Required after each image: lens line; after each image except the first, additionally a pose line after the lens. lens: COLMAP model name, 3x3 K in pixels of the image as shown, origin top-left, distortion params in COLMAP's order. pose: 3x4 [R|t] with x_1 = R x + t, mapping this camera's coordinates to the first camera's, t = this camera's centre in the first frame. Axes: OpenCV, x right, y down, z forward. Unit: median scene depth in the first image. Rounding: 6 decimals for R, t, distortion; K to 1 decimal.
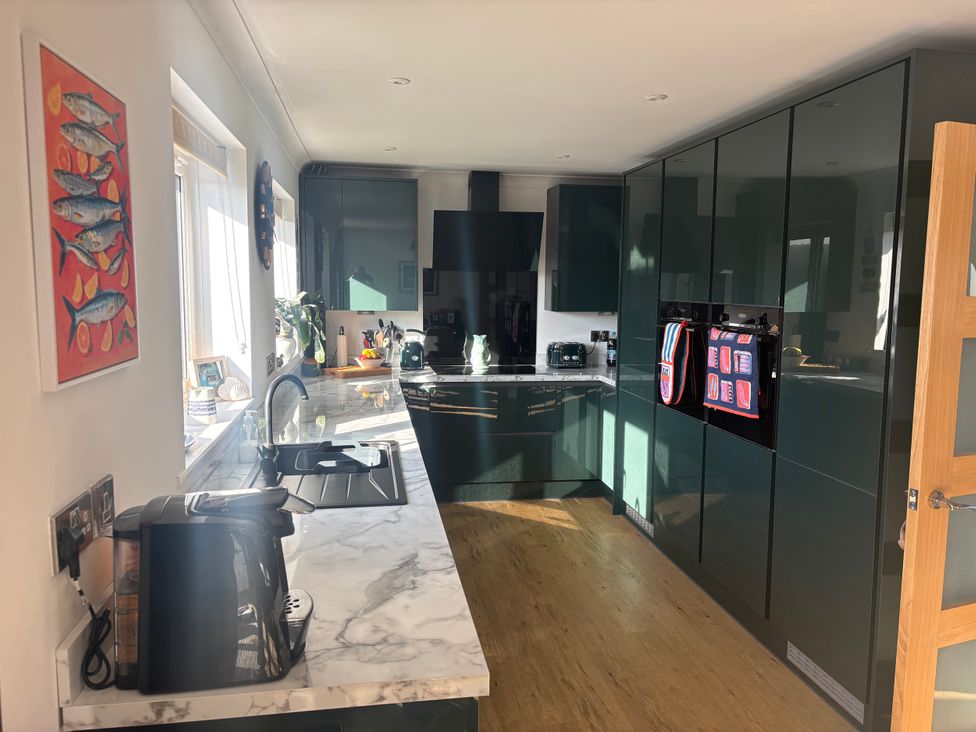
lens RADIAL K [[625.1, 0, 488.0], [0, 625.1, 366.0], [0, 0, 1]] dist [-0.047928, -0.000979]
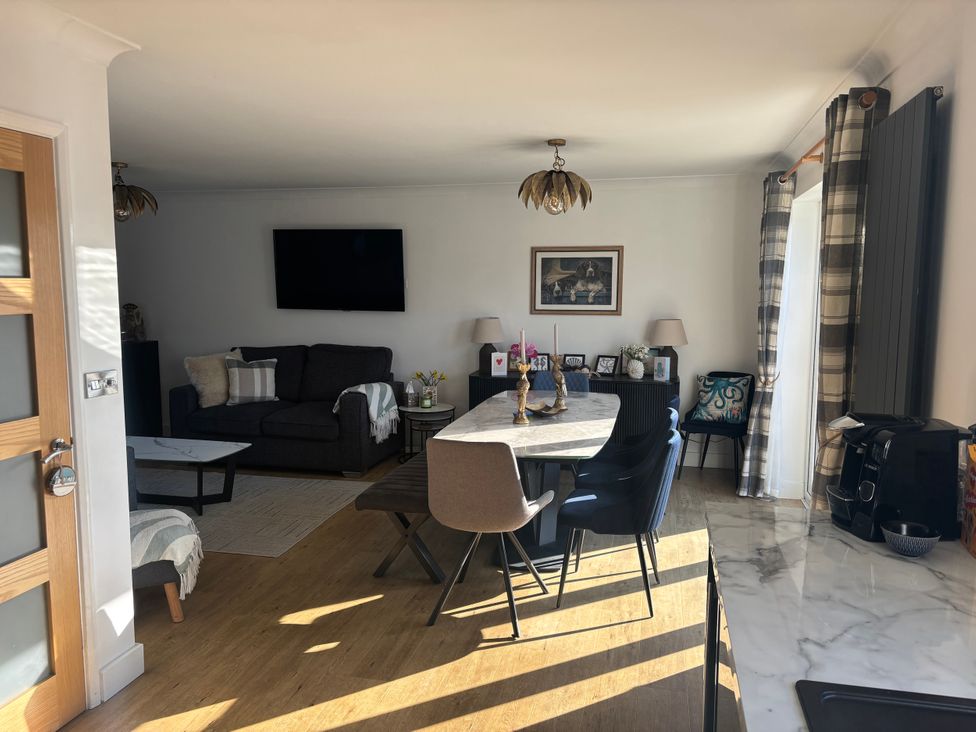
lens RADIAL K [[728.5, 0, 488.0], [0, 728.5, 366.0], [0, 0, 1]] dist [0.028696, -0.008282]
pose [[-0.916700, -0.059922, 0.395058, -0.065711], [0.037307, 0.971538, 0.233929, -0.106169], [-0.397831, 0.229181, -0.888373, 0.866260]]
